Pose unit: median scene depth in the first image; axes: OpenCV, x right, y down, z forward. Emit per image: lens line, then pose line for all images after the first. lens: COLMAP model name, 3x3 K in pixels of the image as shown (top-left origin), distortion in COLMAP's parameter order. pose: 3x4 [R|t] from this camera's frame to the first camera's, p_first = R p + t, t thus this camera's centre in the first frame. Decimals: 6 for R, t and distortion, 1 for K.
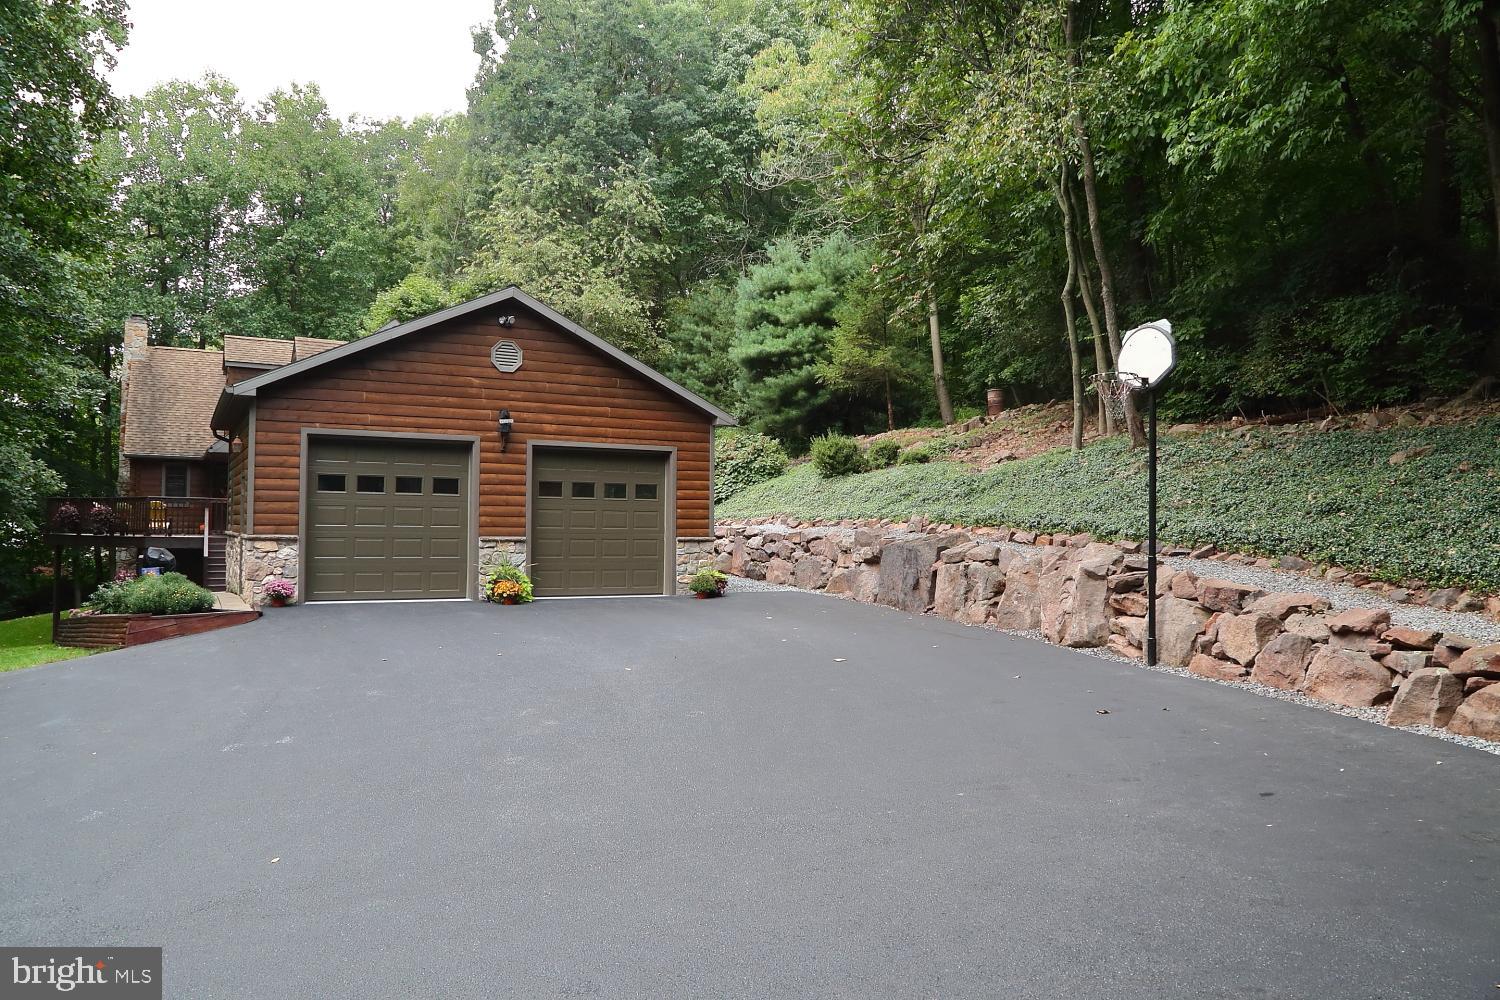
lens RADIAL K [[1055.5, 0, 748.7], [0, 1055.5, 493.1], [0, 0, 1]] dist [-0.103825, -0.001599]
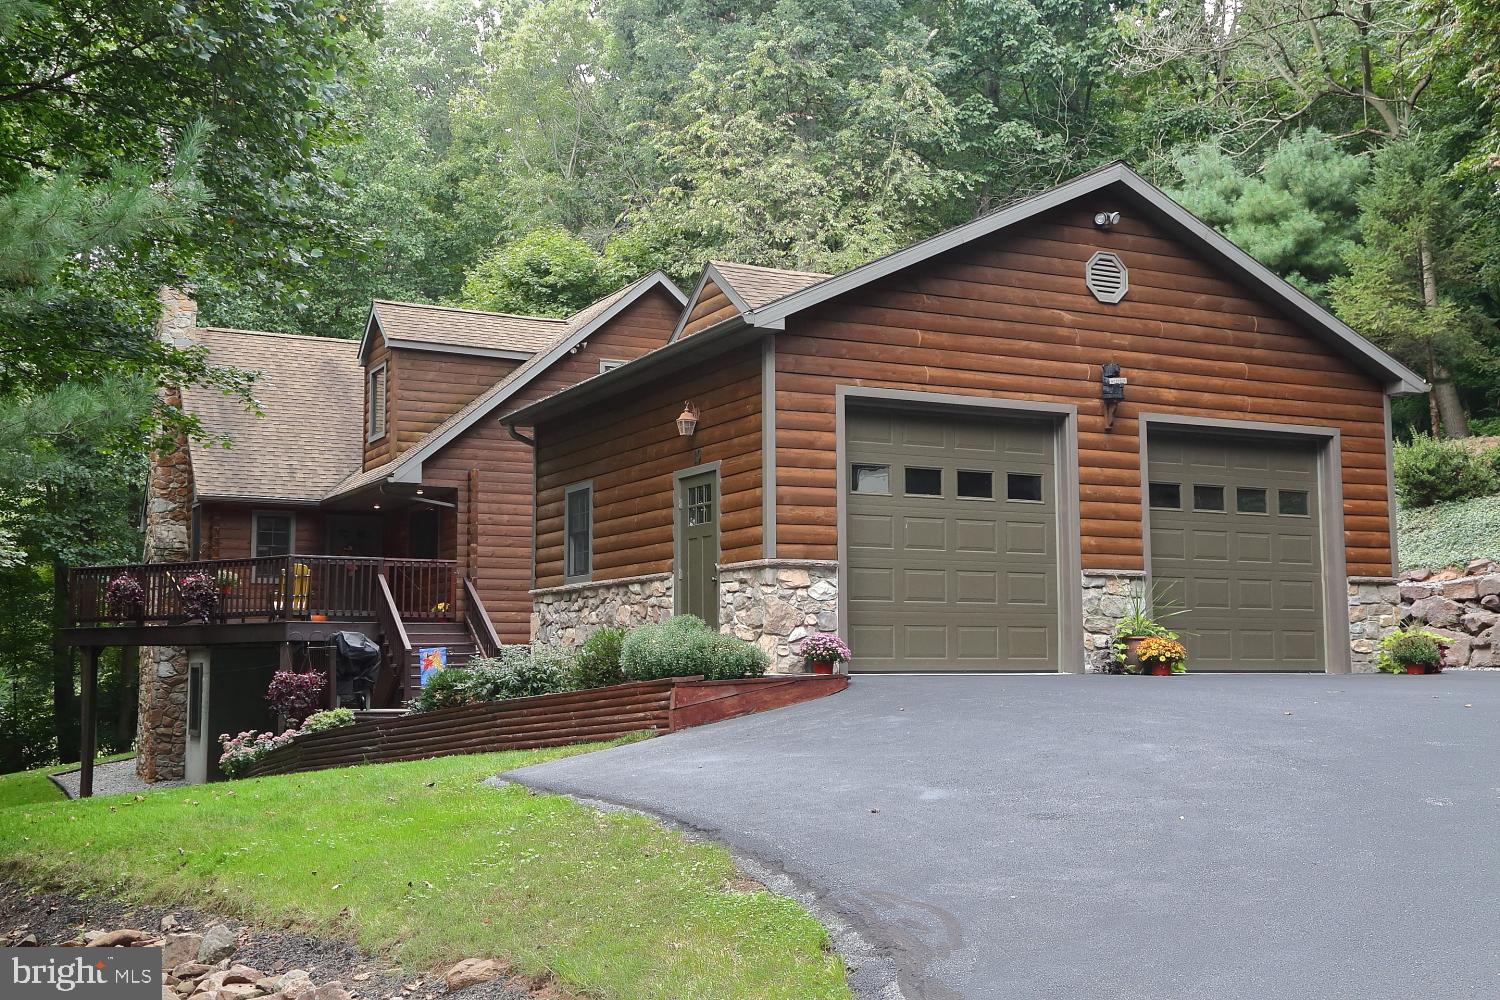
lens RADIAL K [[1707.9, 0, 749.6], [0, 1707.9, 494.4], [0, 0, 1]] dist [0.006888, 0.000000]
pose [[0.998295, -0.018186, -0.055462, -0.374448], [0.014220, 0.997369, -0.071090, 0.062813], [0.056609, 0.070181, 0.995927, -0.002048]]
